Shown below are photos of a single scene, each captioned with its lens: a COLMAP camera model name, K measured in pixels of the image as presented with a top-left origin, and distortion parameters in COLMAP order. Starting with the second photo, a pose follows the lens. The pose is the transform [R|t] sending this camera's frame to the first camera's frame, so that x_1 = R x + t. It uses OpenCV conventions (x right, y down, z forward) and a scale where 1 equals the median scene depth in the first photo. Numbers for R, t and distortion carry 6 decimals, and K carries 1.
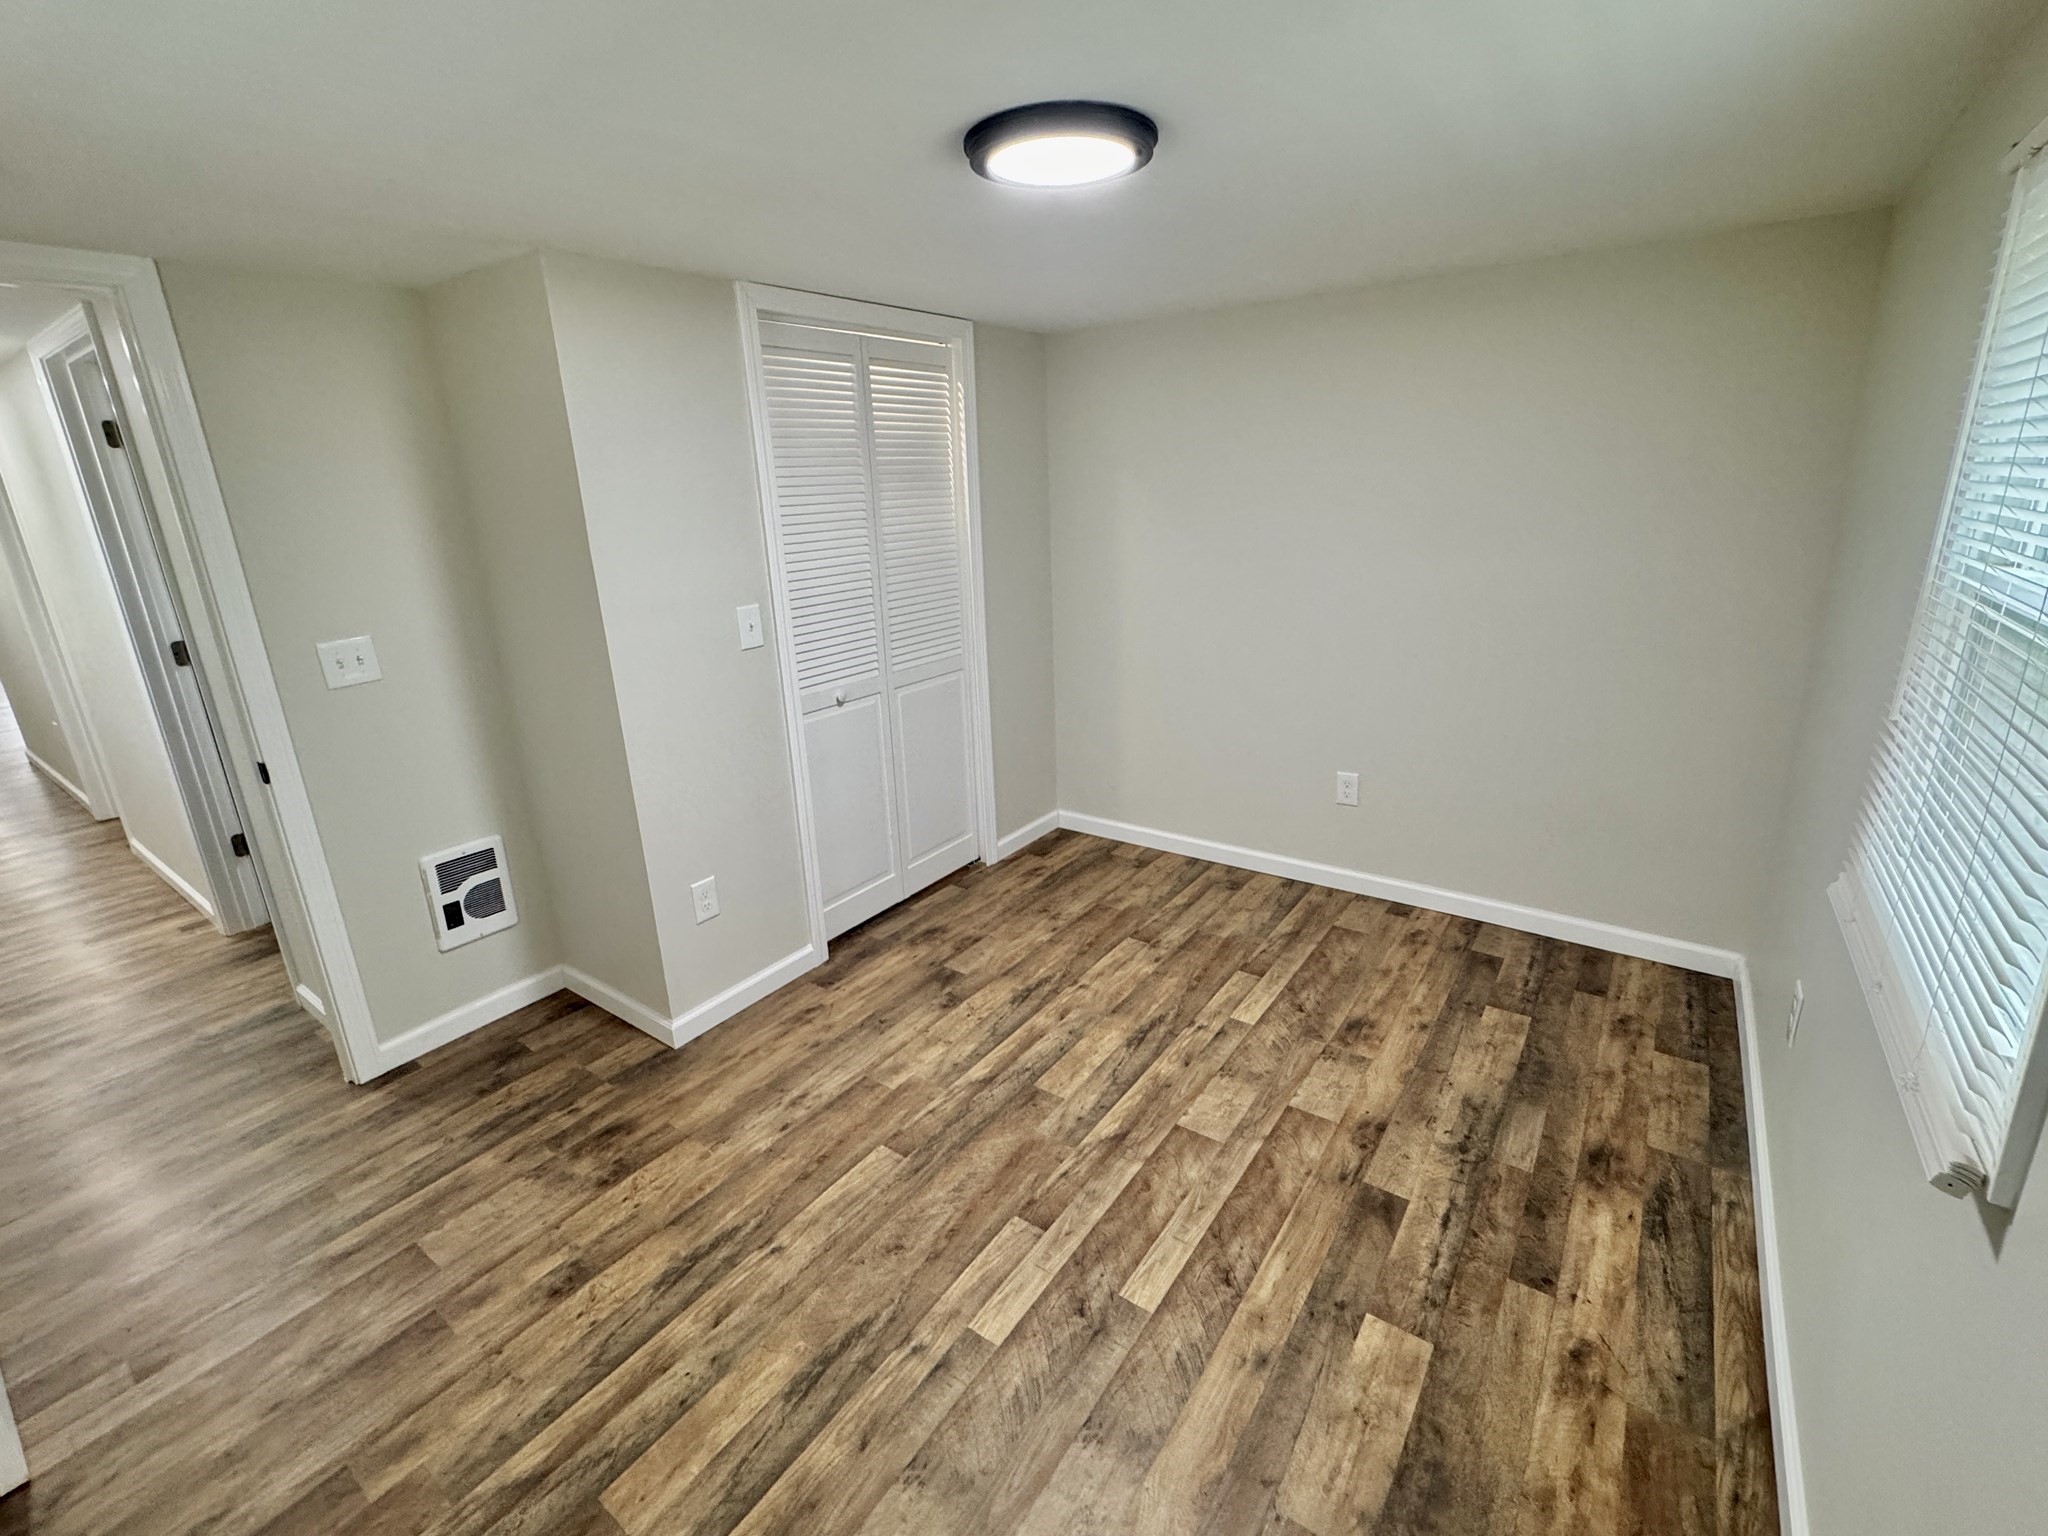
lens RADIAL K [[871.0, 0, 1008.6], [0, 871.0, 784.0], [0, 0, 1]] dist [0.001978, 0.000562]
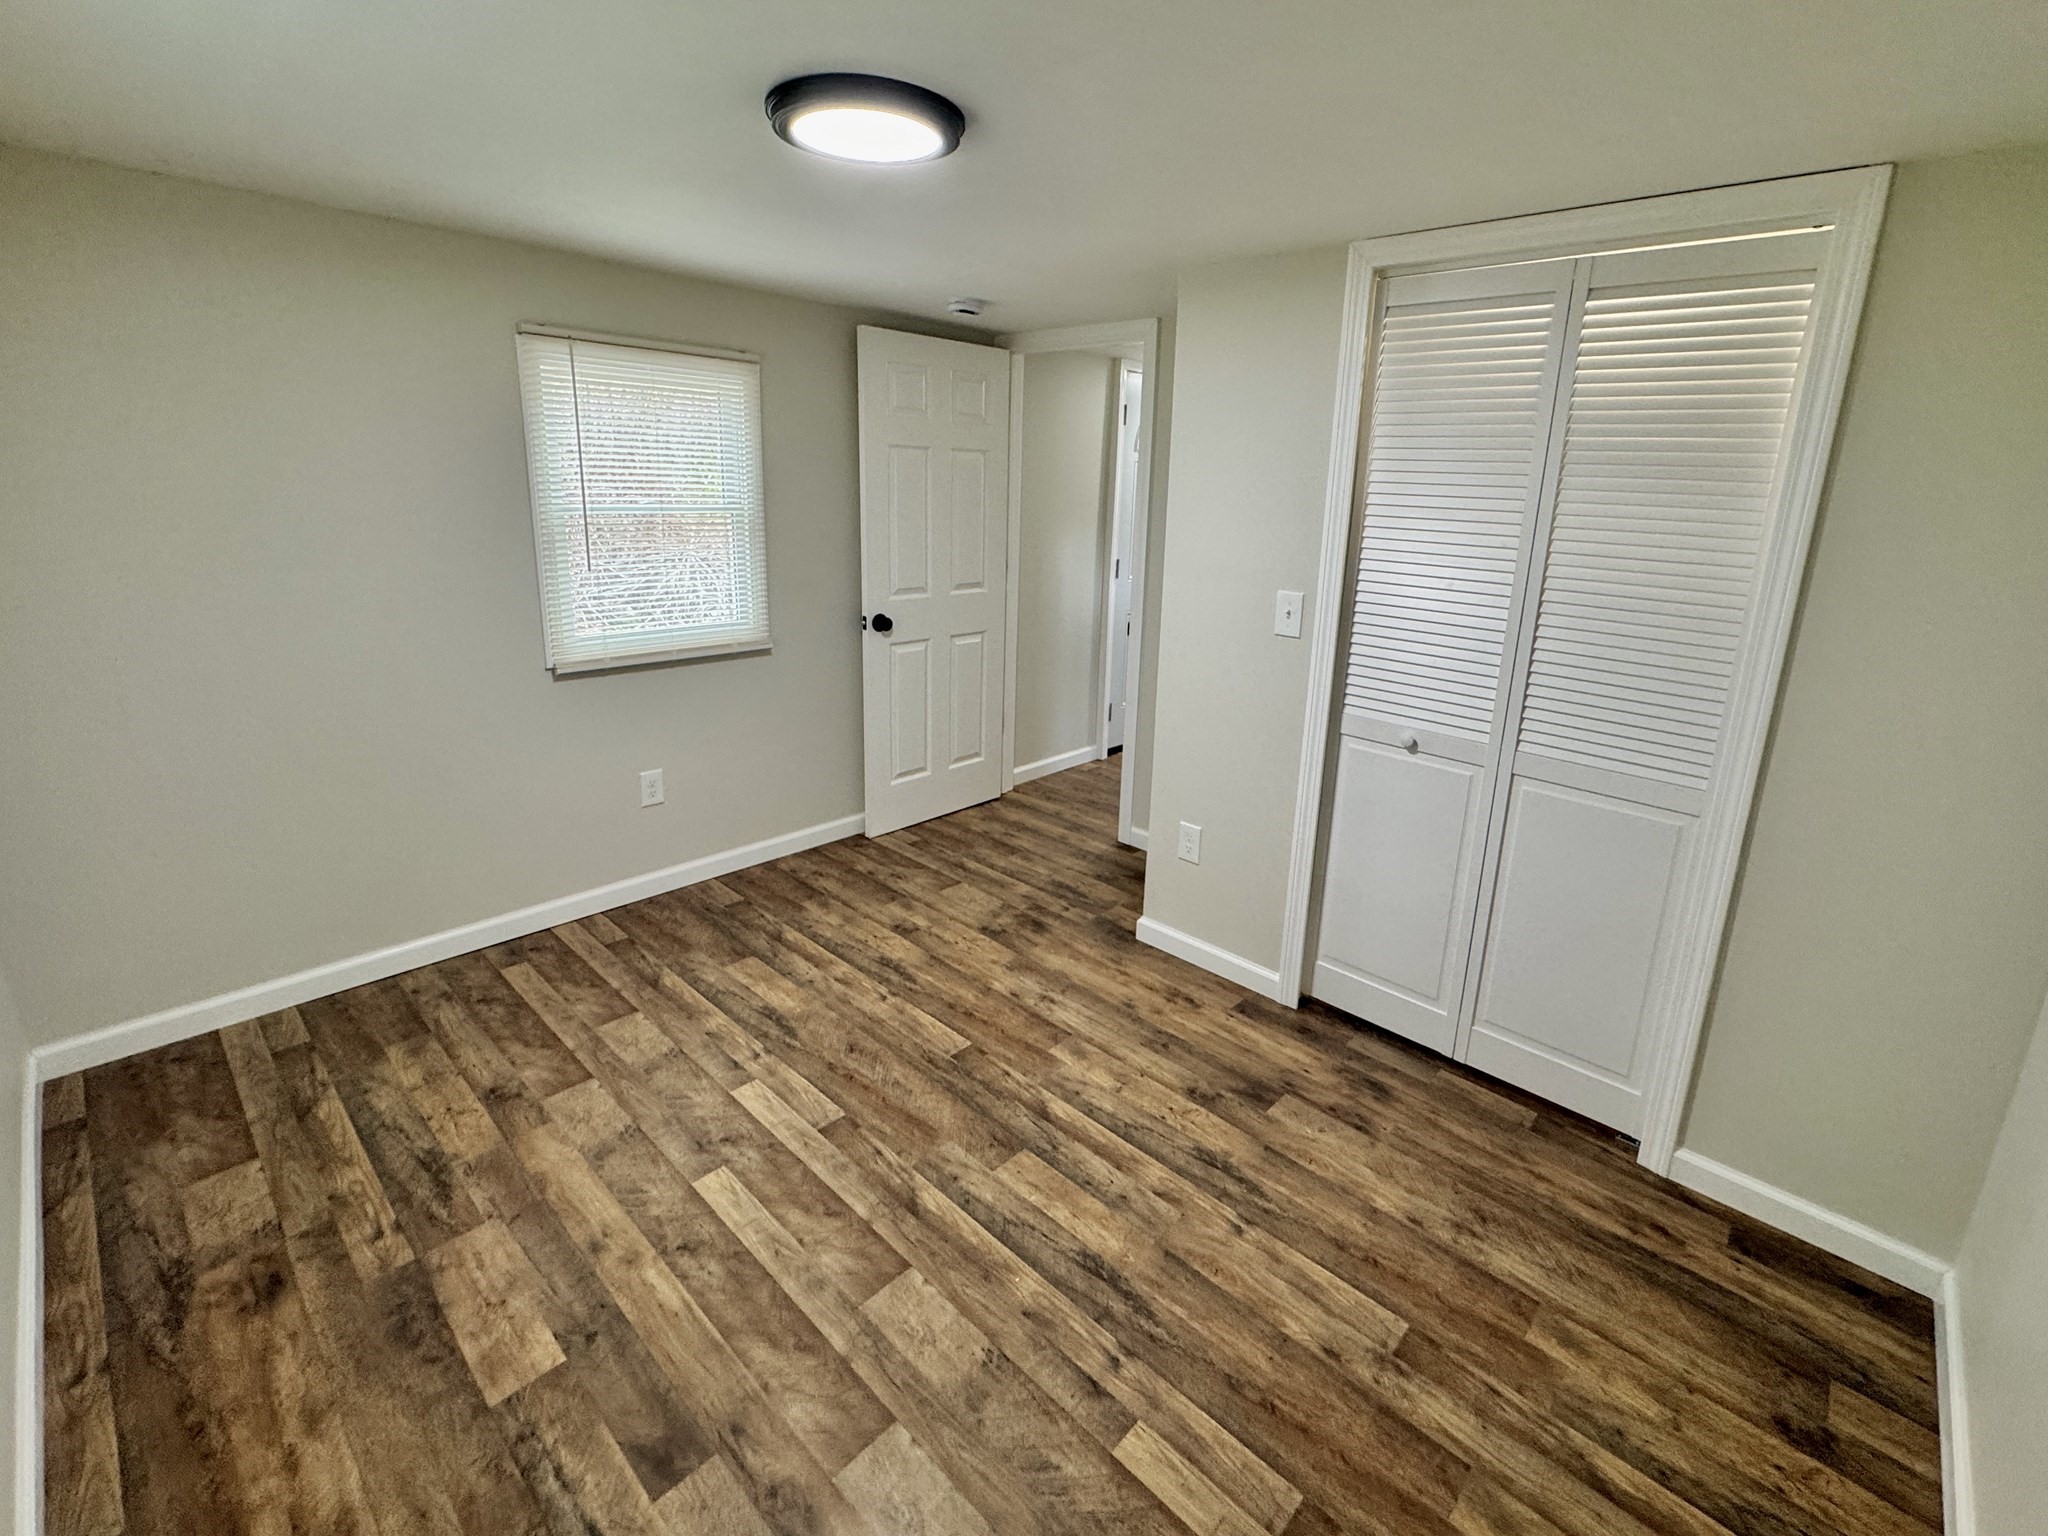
lens RADIAL K [[871.0, 0, 1112.4], [0, 871.0, 790.4], [0, 0, 1]] dist [0.001978, 0.000562]
pose [[-0.073409, 0.374575, -0.924286, 0.789912], [-0.354322, 0.856527, 0.375256, -0.372904], [0.932238, 0.355042, 0.069844, 0.993941]]
